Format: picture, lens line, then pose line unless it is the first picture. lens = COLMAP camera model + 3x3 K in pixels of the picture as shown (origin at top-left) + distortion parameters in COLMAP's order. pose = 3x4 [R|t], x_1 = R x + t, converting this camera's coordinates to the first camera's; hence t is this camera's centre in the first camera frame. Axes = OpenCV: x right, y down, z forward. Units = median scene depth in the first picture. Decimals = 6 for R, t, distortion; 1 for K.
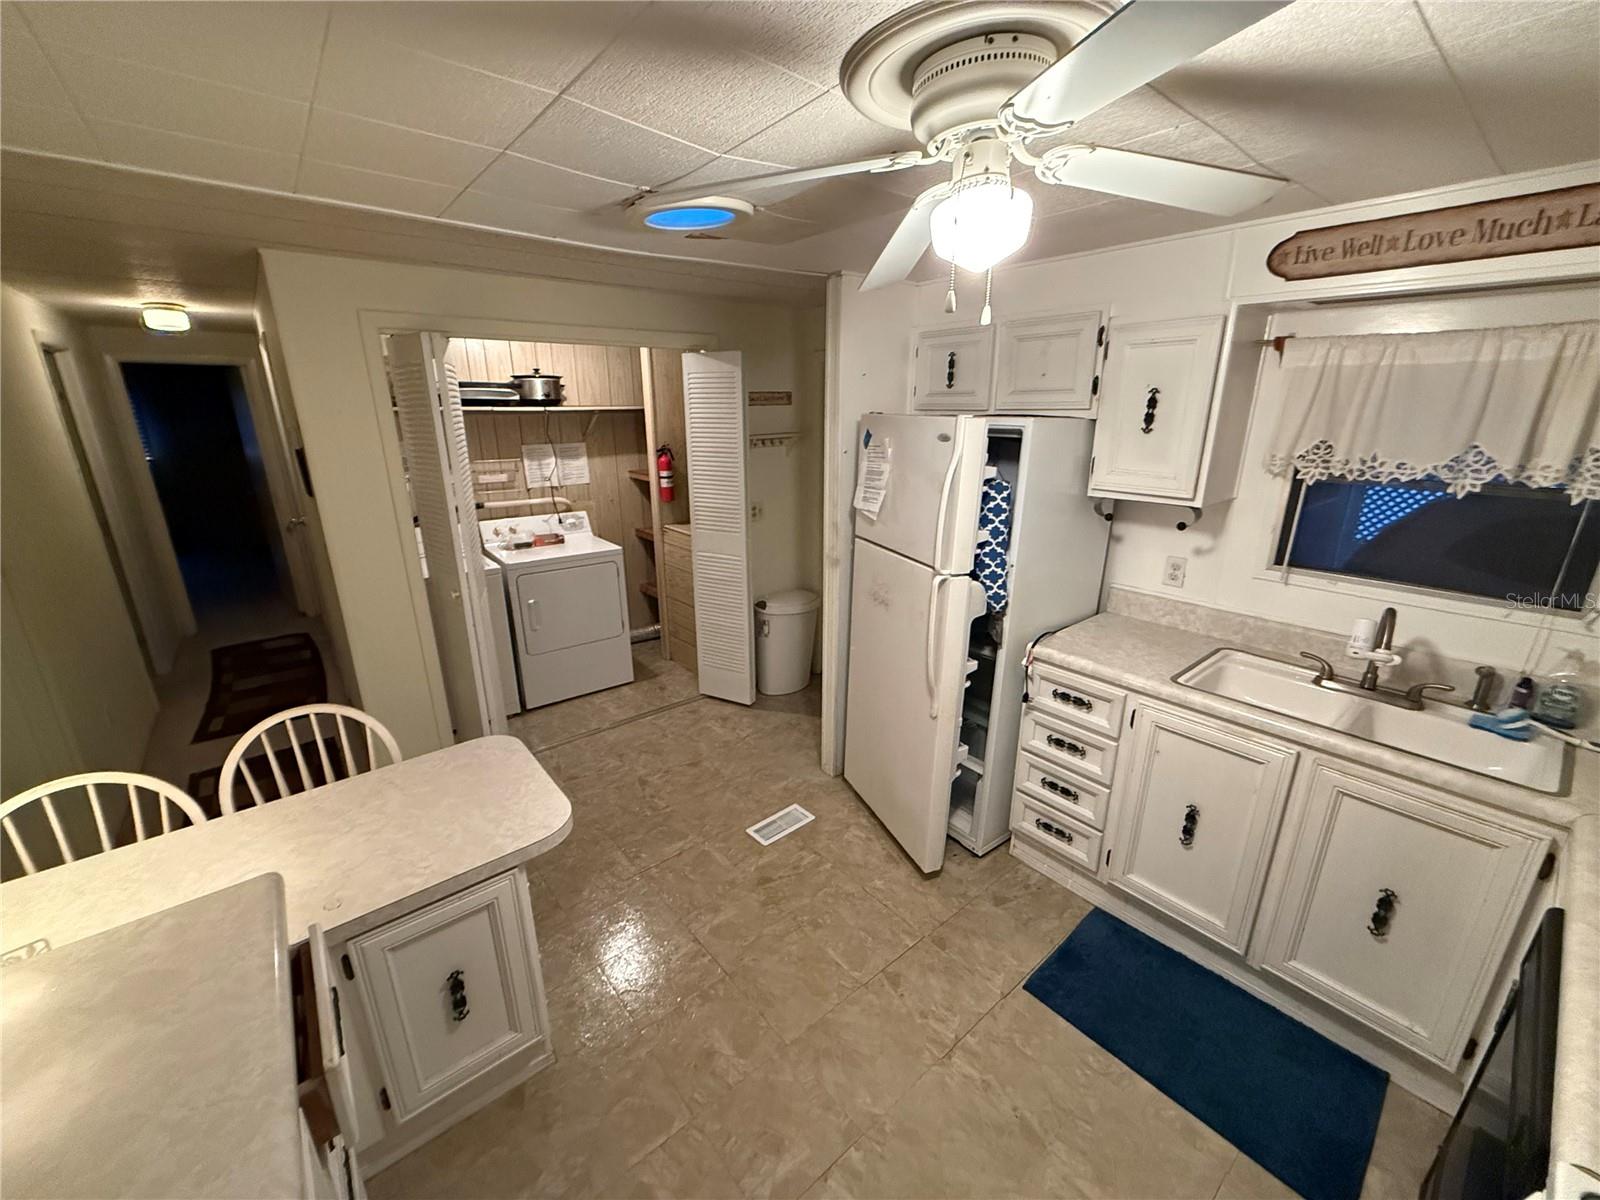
lens RADIAL K [[636.0, 0, 794.4], [0, 636.0, 600.3], [0, 0, 1]] dist [0.001664, -0.000392]
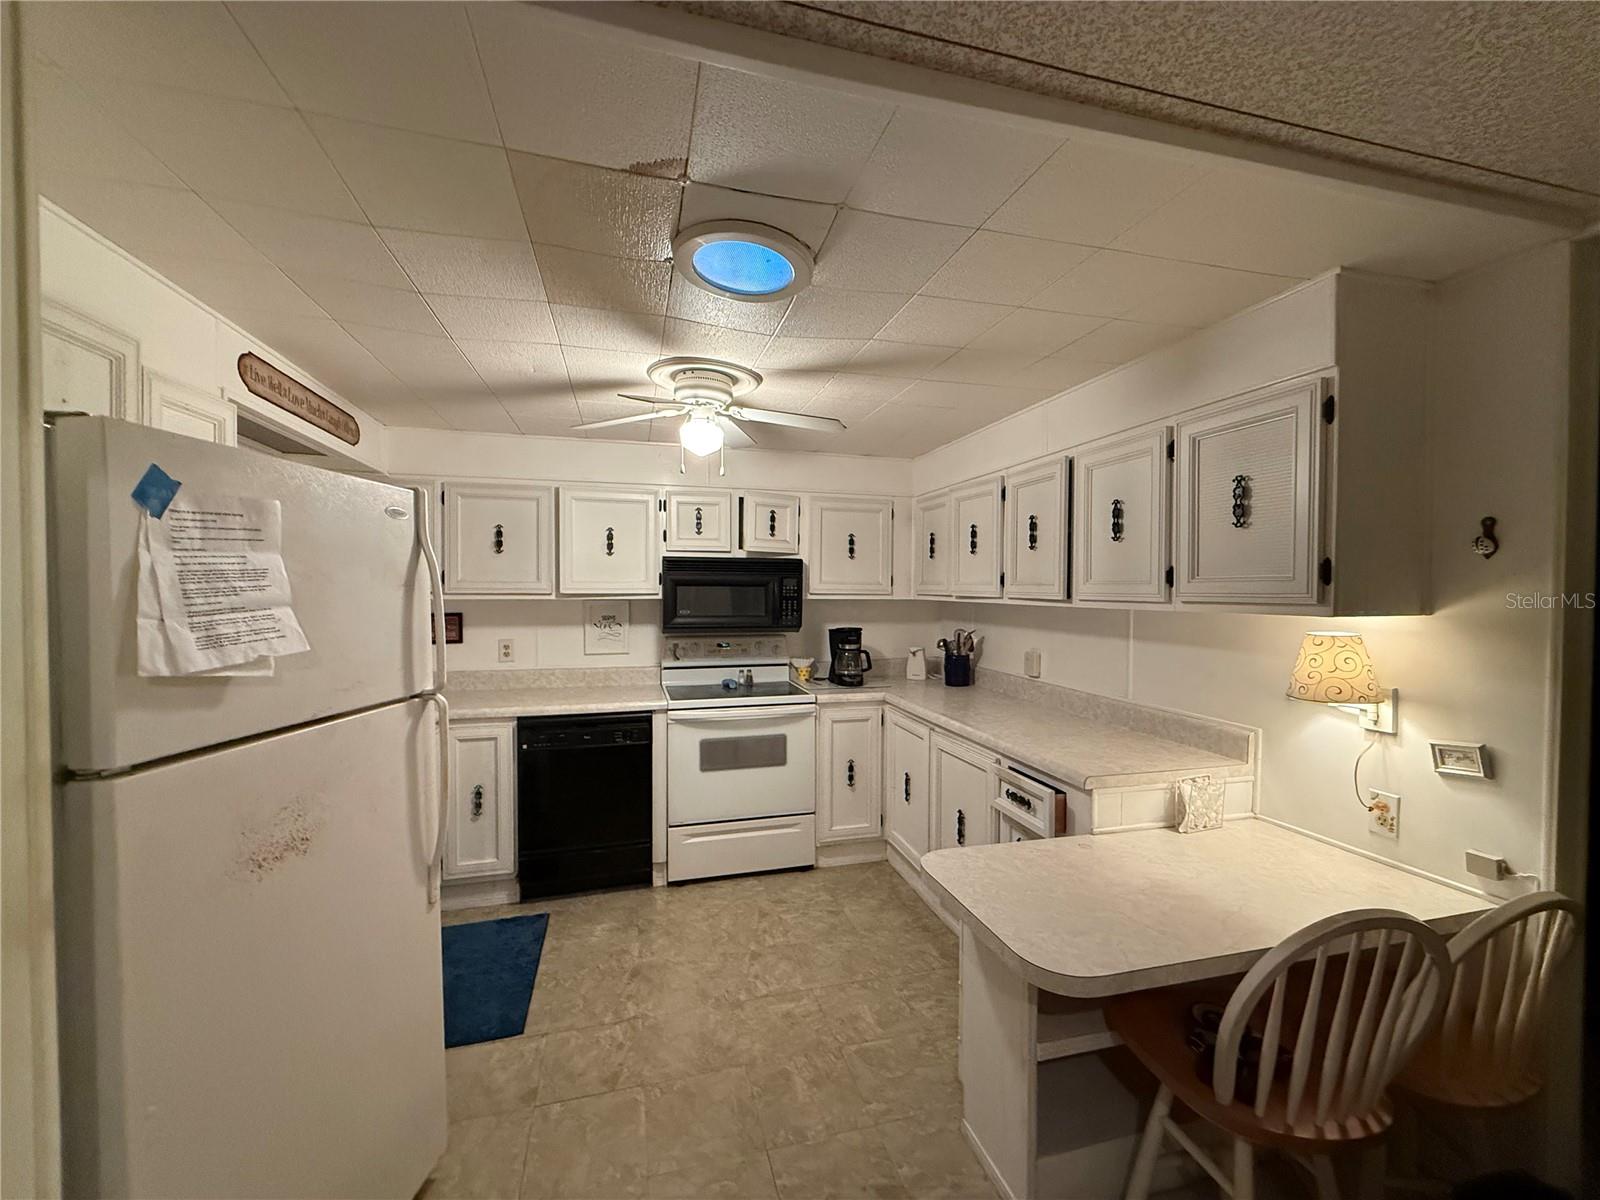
lens RADIAL K [[636.0, 0, 794.4], [0, 636.0, 600.3], [0, 0, 1]] dist [0.001664, -0.000392]
pose [[-0.909204, -0.008469, 0.416265, -0.531371], [0.122894, 0.949789, 0.287747, -0.353307], [-0.397801, 0.312777, -0.862511, 1.657112]]
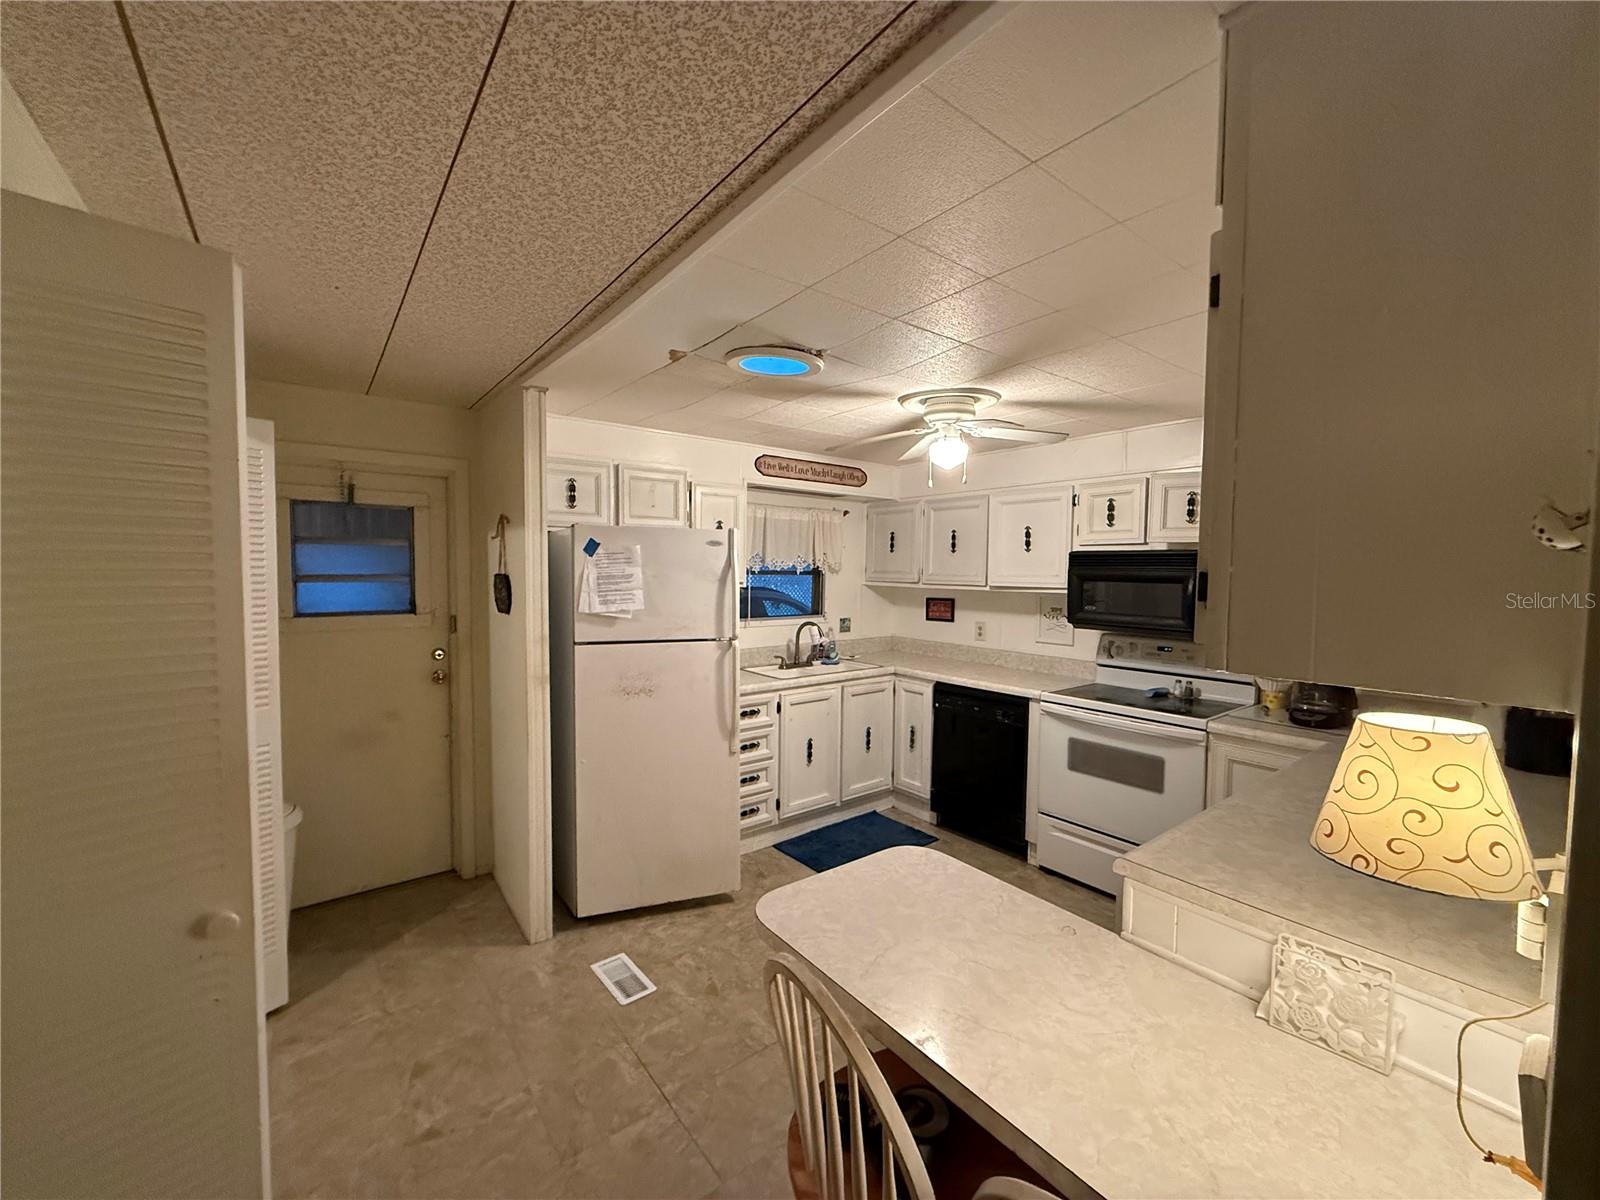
lens RADIAL K [[636.0, 0, 794.4], [0, 636.0, 600.3], [0, 0, 1]] dist [0.001664, -0.000392]
pose [[0.033836, -0.047718, 0.998288, -1.295369], [0.288593, 0.956777, 0.035952, -0.153311], [-0.956854, 0.286882, 0.046144, 0.907249]]
